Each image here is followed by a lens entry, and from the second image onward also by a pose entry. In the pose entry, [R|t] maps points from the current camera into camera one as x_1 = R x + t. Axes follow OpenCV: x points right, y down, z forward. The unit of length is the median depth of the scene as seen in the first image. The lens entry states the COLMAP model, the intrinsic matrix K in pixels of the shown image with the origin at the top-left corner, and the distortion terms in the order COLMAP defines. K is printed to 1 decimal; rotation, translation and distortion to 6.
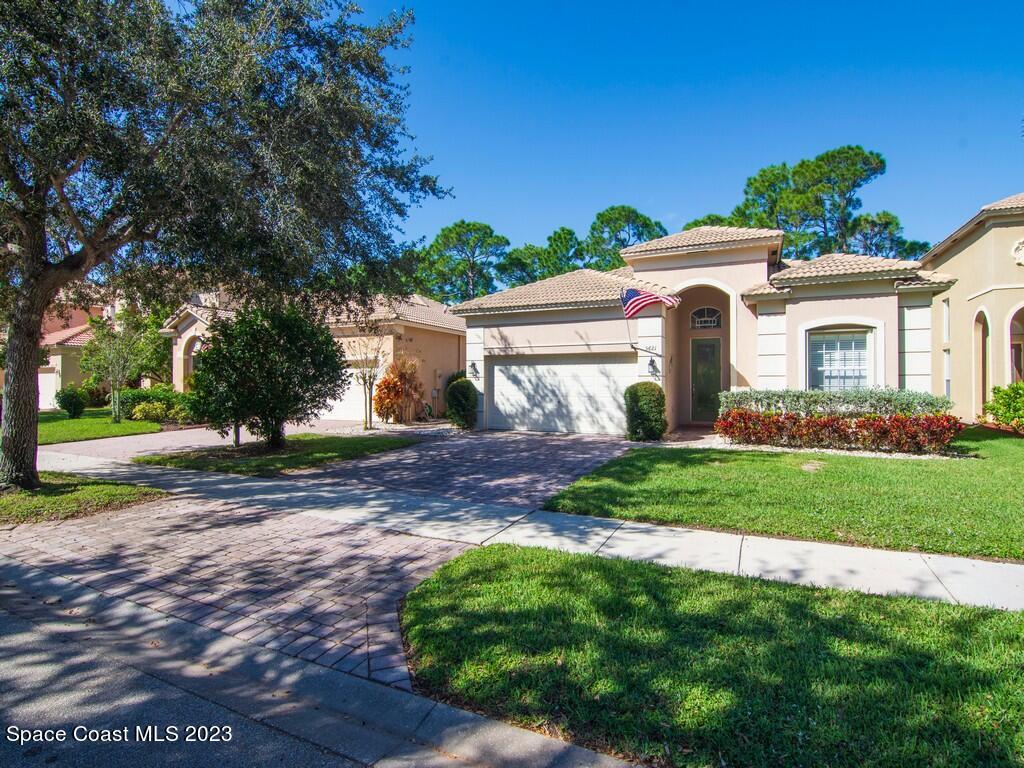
lens RADIAL K [[513.1, 0, 512.0], [0, 513.1, 384.0], [0, 0, 1]] dist [-0.018219, -0.000784]
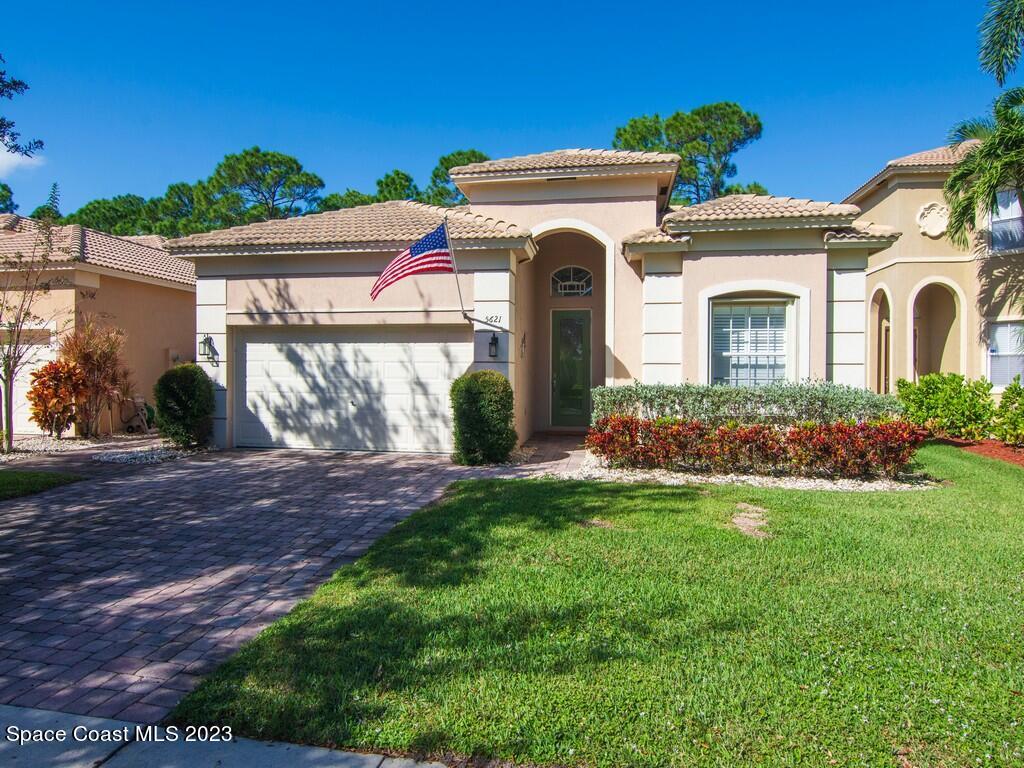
lens RADIAL K [[596.5, 0, 524.8], [0, 596.5, 387.7], [0, 0, 1]] dist [-0.001282, 0.001013]
pose [[0.957075, -0.002336, 0.289832, 0.086946], [-0.005470, 0.999644, 0.026120, -0.003064], [-0.289790, -0.026584, 0.956721, 0.253952]]
